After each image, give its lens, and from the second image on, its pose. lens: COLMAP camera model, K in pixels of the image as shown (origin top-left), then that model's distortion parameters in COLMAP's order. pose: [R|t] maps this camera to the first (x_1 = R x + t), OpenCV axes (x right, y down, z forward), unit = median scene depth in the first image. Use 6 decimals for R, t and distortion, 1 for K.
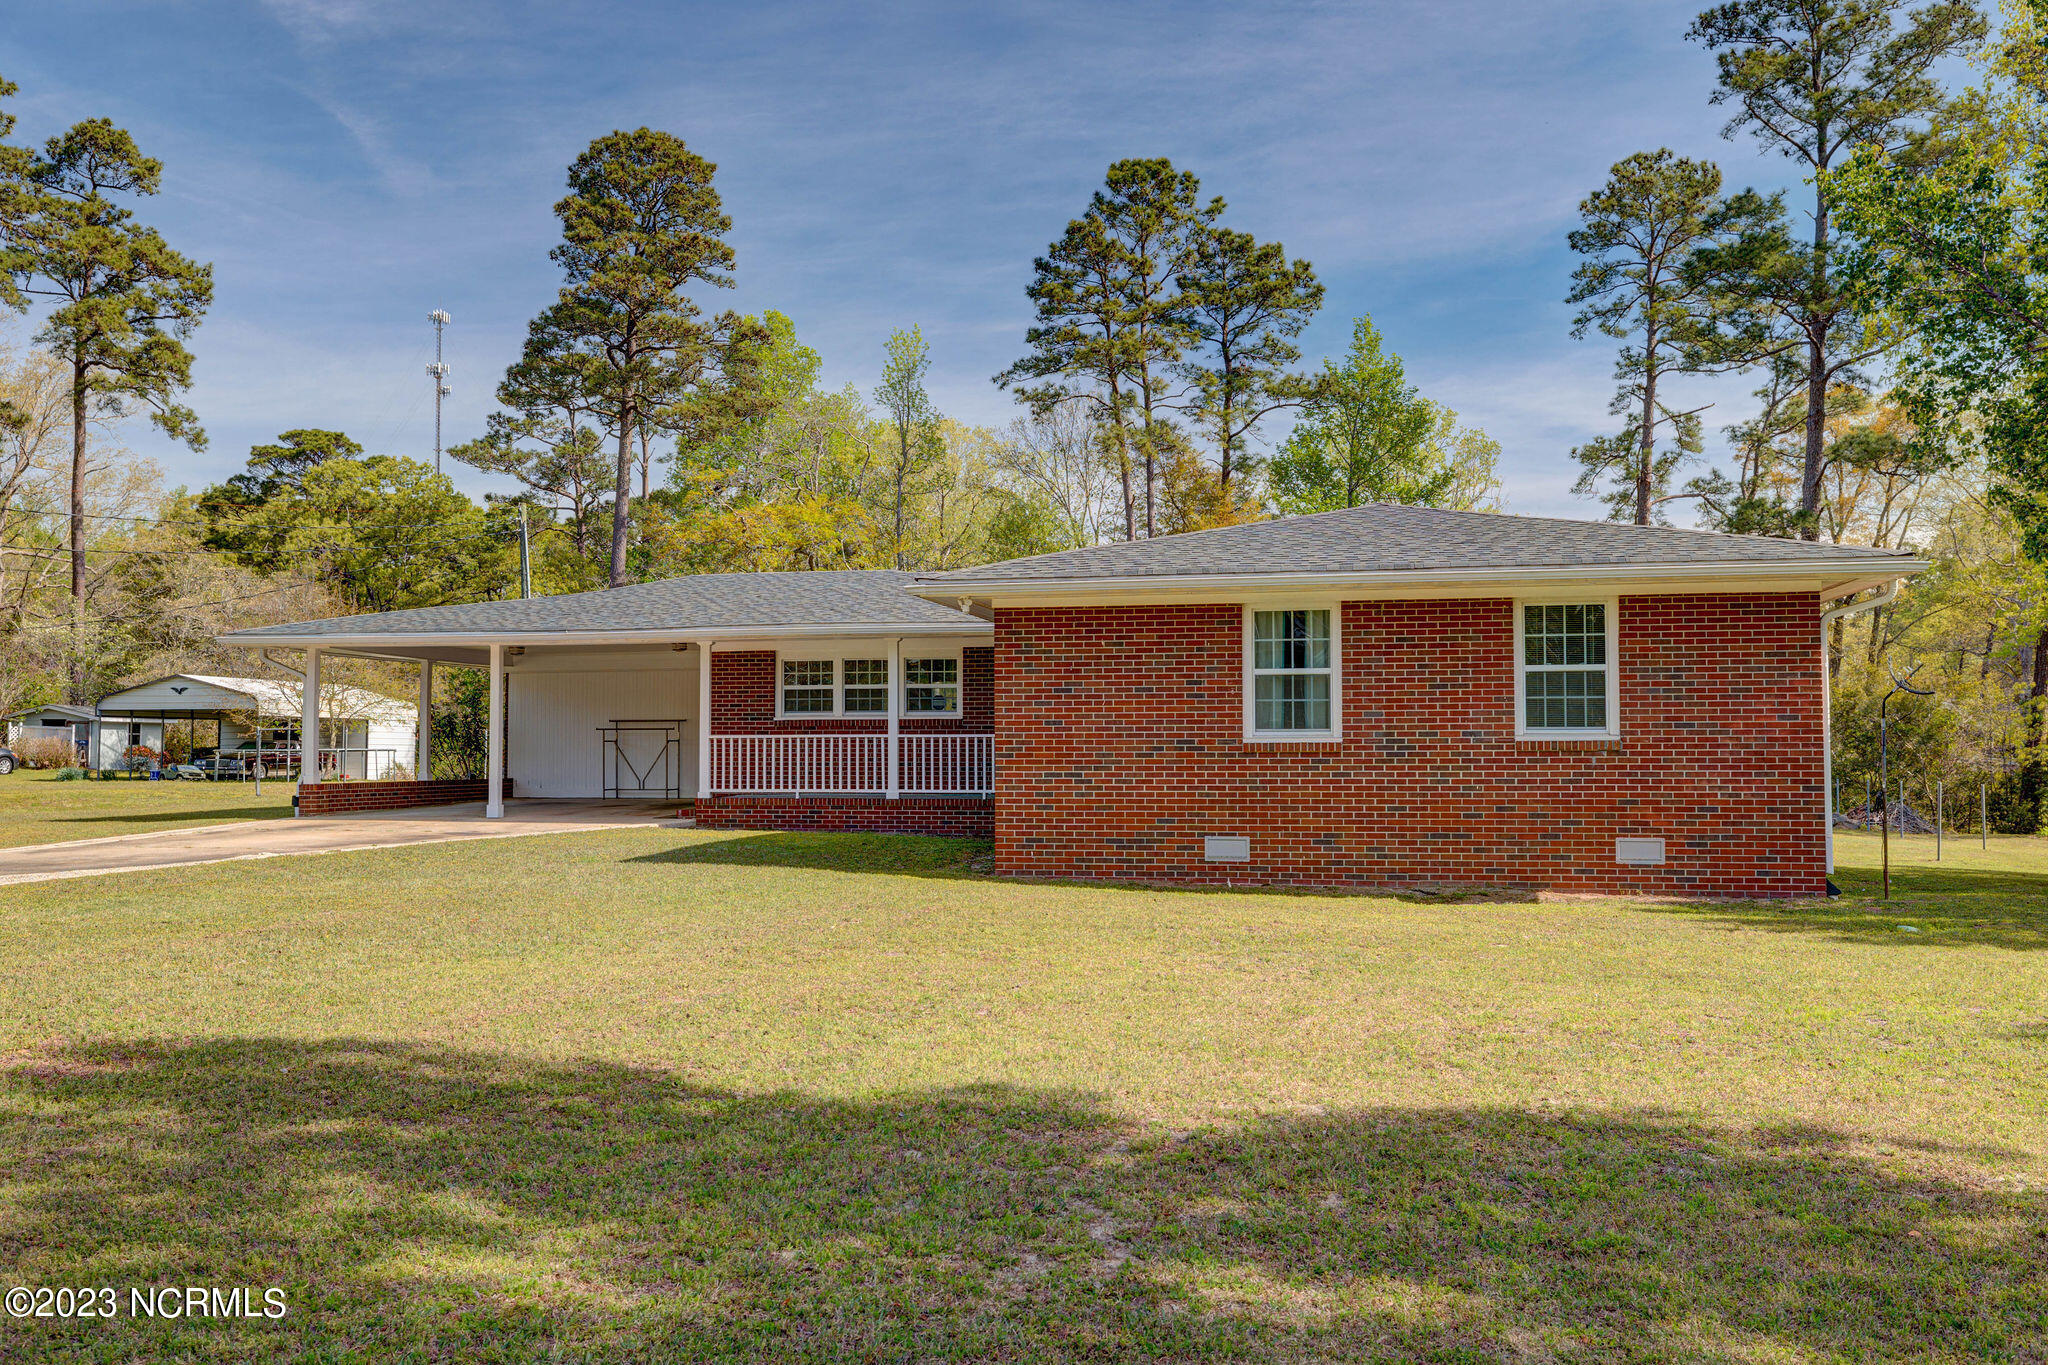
lens RADIAL K [[1722.4, 0, 1024.0], [0, 1722.4, 682.5], [0, 0, 1]] dist [-0.000340, 0.006318]
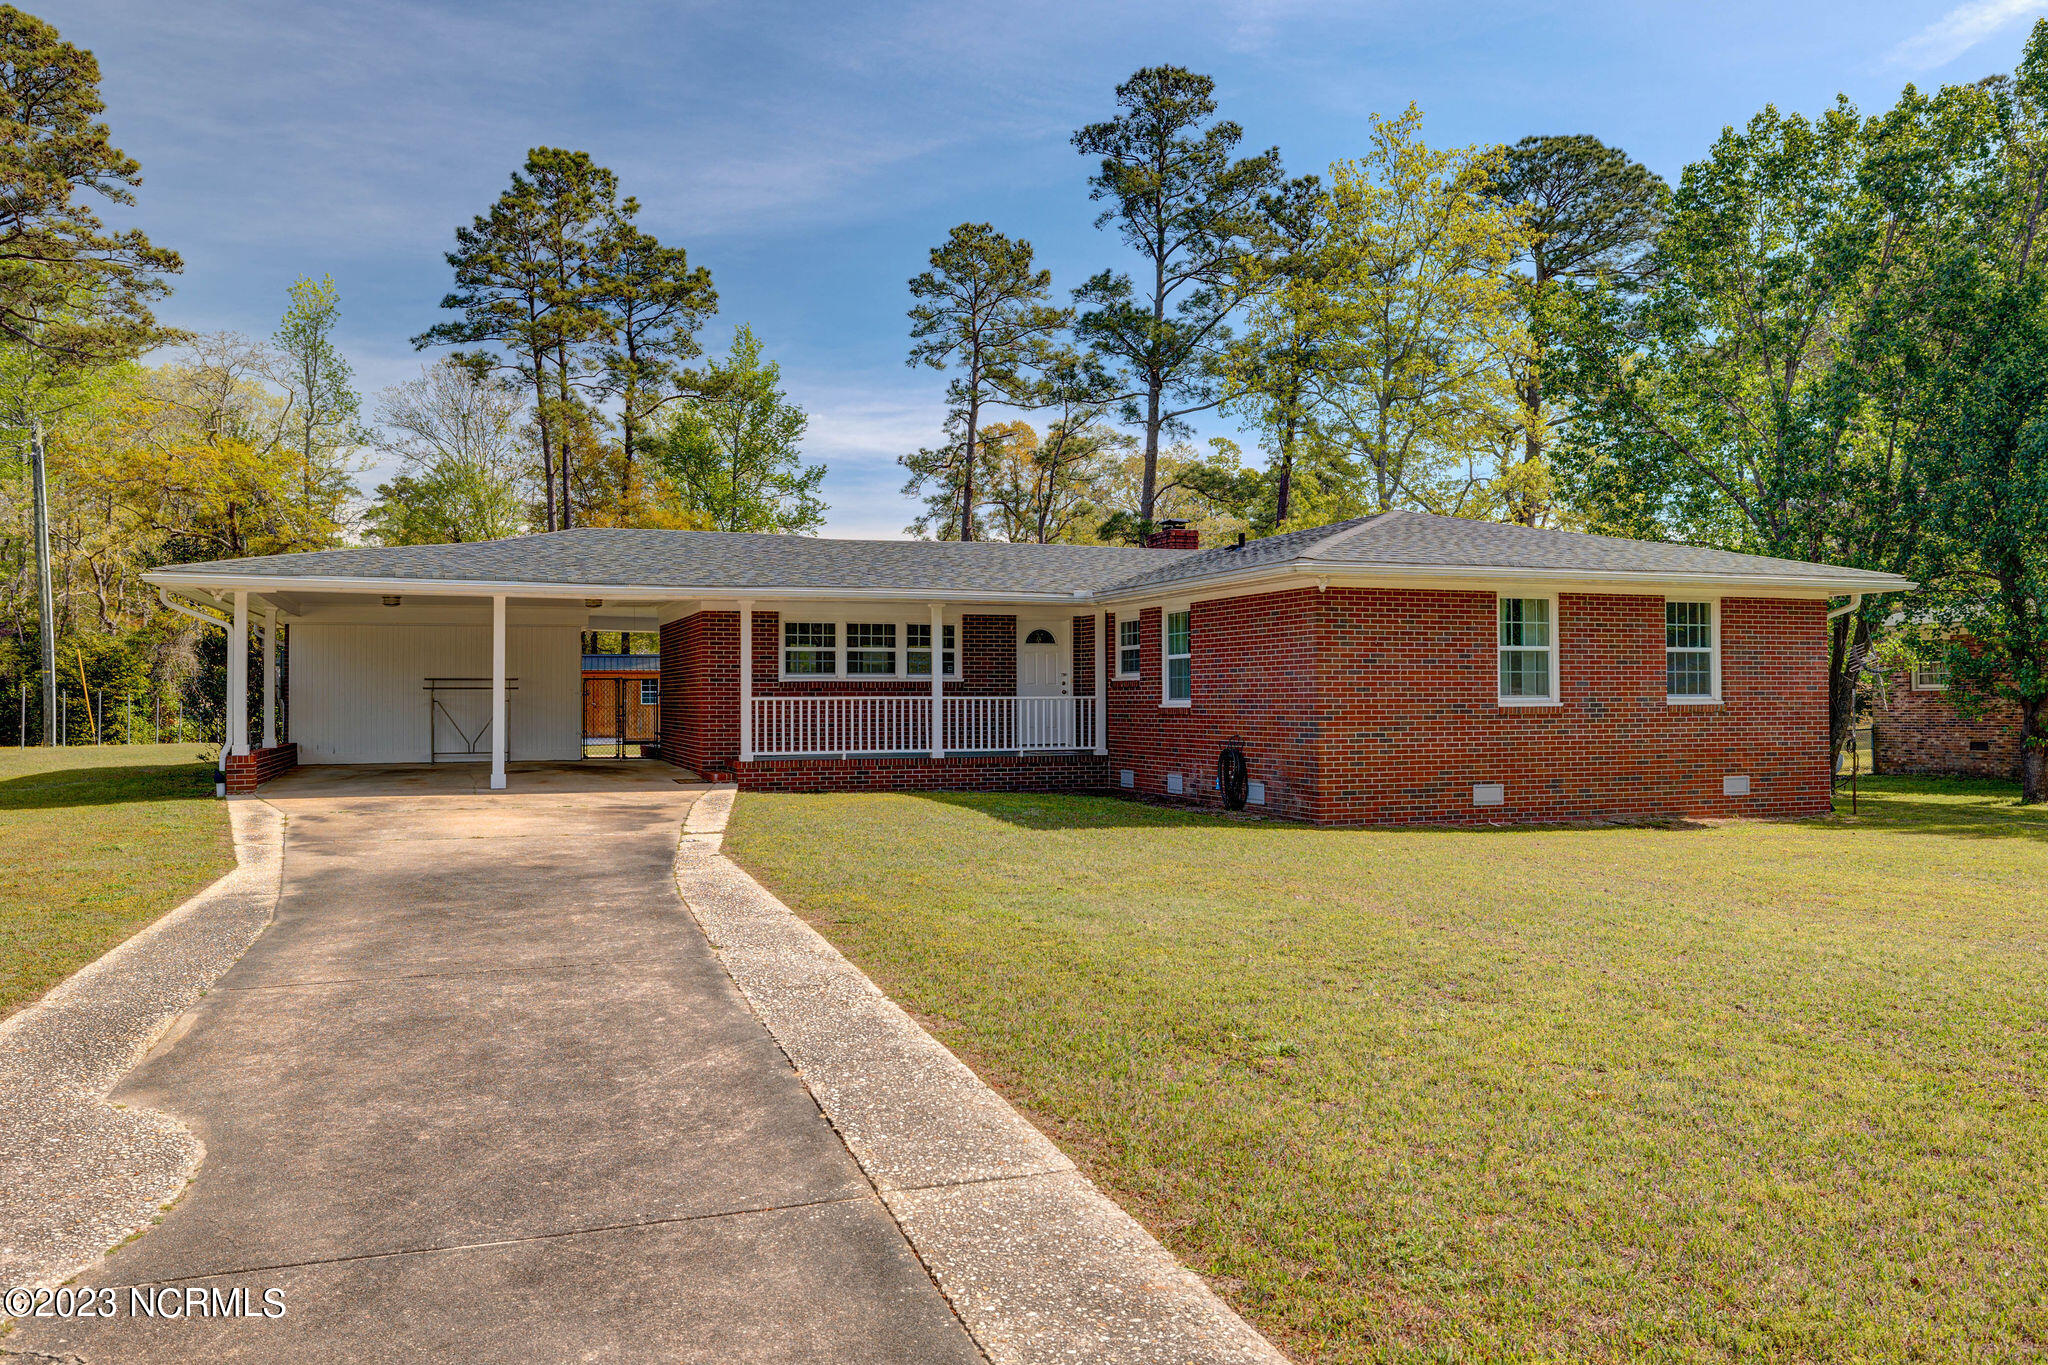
lens RADIAL K [[1469.9, 0, 1024.0], [0, 1469.9, 682.5], [0, 0, 1]] dist [-0.005278, -0.000229]
pose [[0.849203, 0.005495, 0.528037, -0.218902], [-0.019361, 0.999598, 0.020734, 0.000944], [-0.527711, -0.027831, 0.848968, 0.093647]]
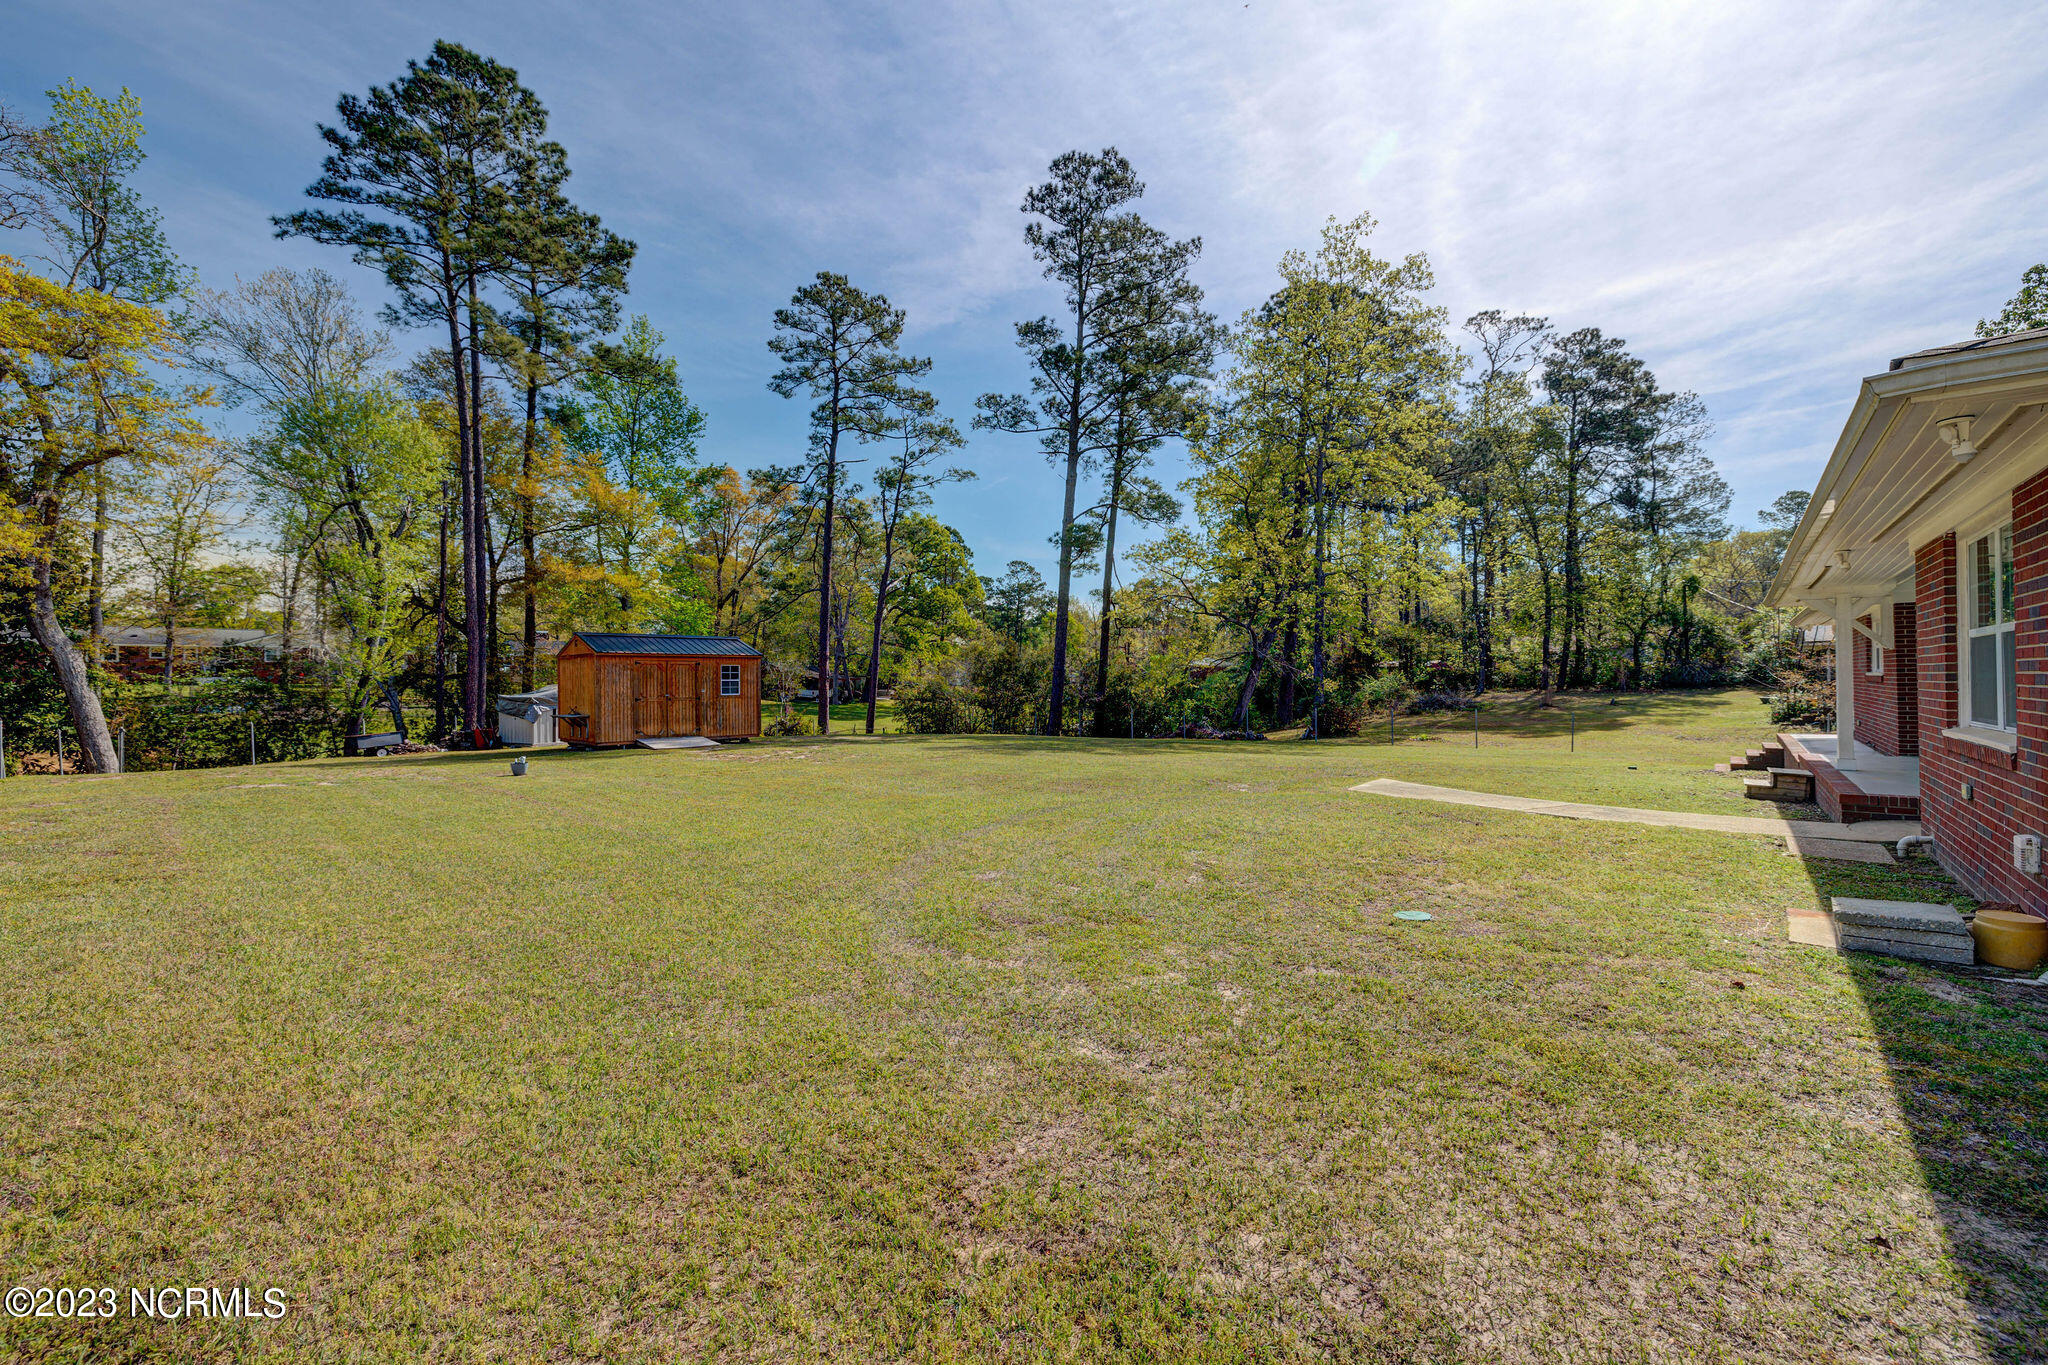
lens RADIAL K [[868.2, 0, 1020.1], [0, 868.2, 674.9], [0, 0, 1]] dist [-0.001008, -0.000391]
pose [[0.475358, 0.005408, 0.879776, -0.261592], [-0.026982, 0.999600, 0.008434, 0.020917], [-0.879379, -0.027747, 0.475314, 0.675175]]
